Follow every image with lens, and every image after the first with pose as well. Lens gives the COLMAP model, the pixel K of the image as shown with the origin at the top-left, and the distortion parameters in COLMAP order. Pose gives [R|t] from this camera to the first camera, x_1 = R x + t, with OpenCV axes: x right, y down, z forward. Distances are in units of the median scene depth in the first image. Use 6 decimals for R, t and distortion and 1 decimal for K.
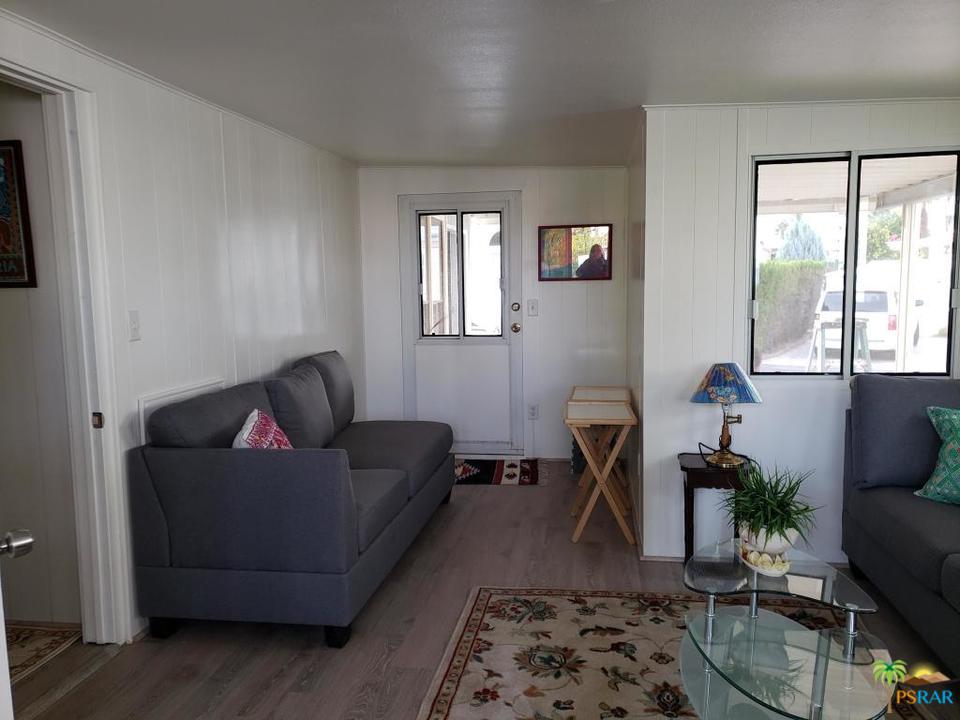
lens RADIAL K [[754.1, 0, 478.3], [0, 754.1, 360.2], [0, 0, 1]] dist [0.014022, -0.004605]
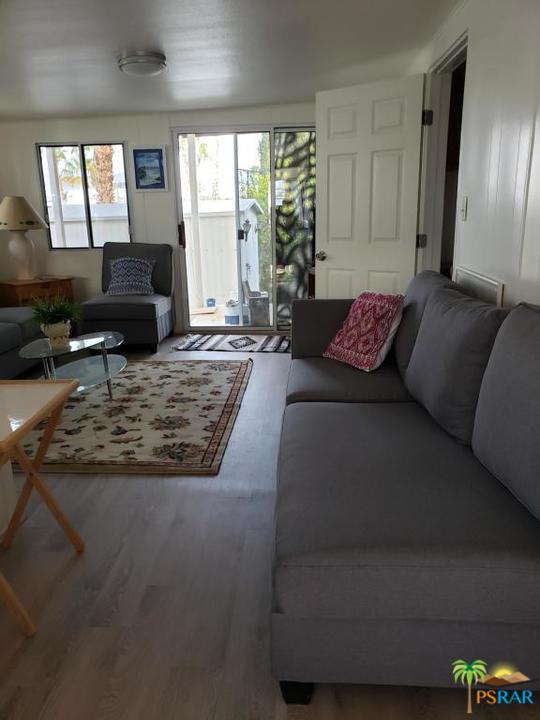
lens RADIAL K [[552.0, 0, 277.8], [0, 552.0, 365.7], [0, 0, 1]] dist [0.023105, -0.000812]
pose [[-0.992936, 0.061478, -0.101480, -0.023925], [0.019173, 0.927190, 0.374099, -0.151167], [0.117090, 0.369511, -0.921820, 1.821882]]
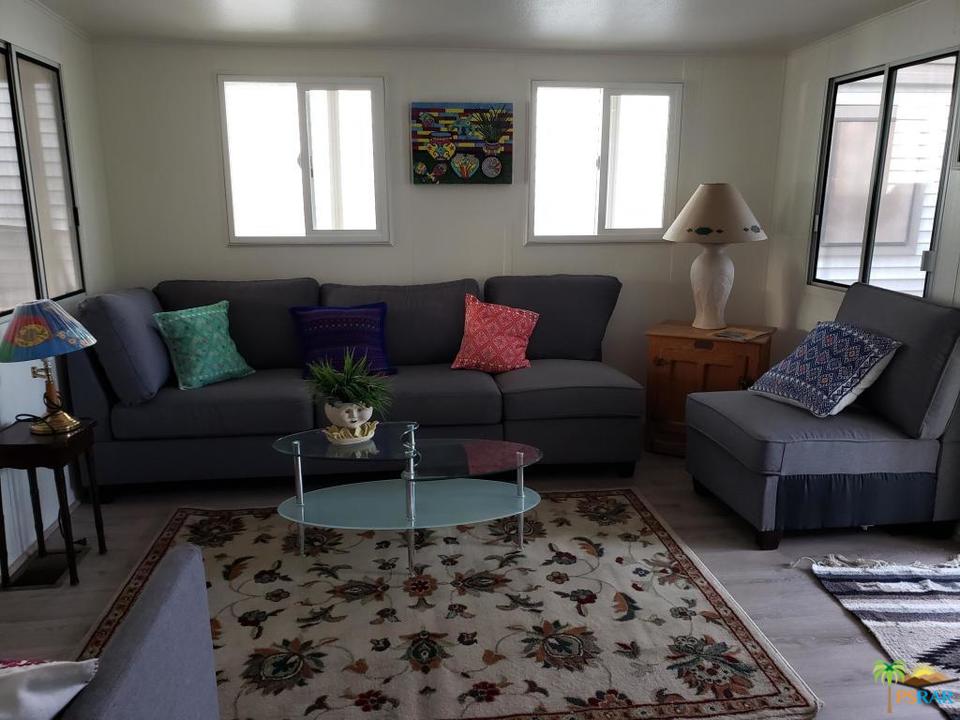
lens RADIAL K [[736.0, 0, 462.8], [0, 736.0, 373.0], [0, 0, 1]] dist [0.023105, -0.000812]
pose [[-0.260056, -0.207759, 0.942978, -0.554157], [0.115863, 0.962809, 0.244081, -0.066782], [-0.958617, 0.172731, -0.226312, 0.812125]]
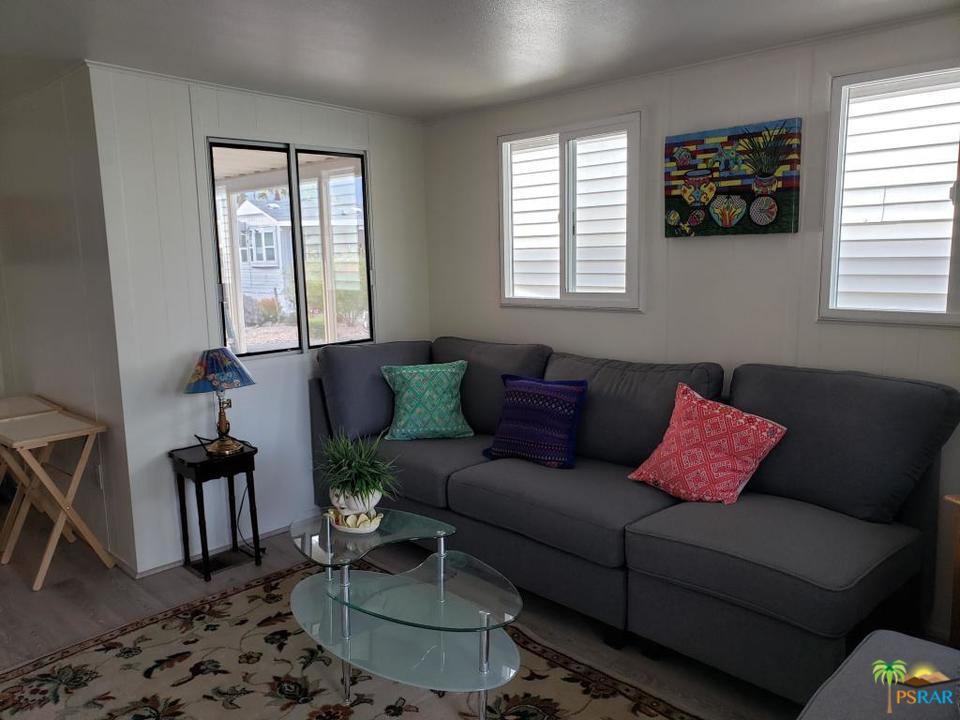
lens RADIAL K [[736.0, 0, 467.8], [0, 736.0, 366.5], [0, 0, 1]] dist [0.023105, -0.000812]
pose [[0.600648, -0.121637, 0.790206, -0.248066], [0.104999, 0.991800, 0.072857, -0.009159], [-0.792589, 0.039209, 0.608494, 0.171477]]
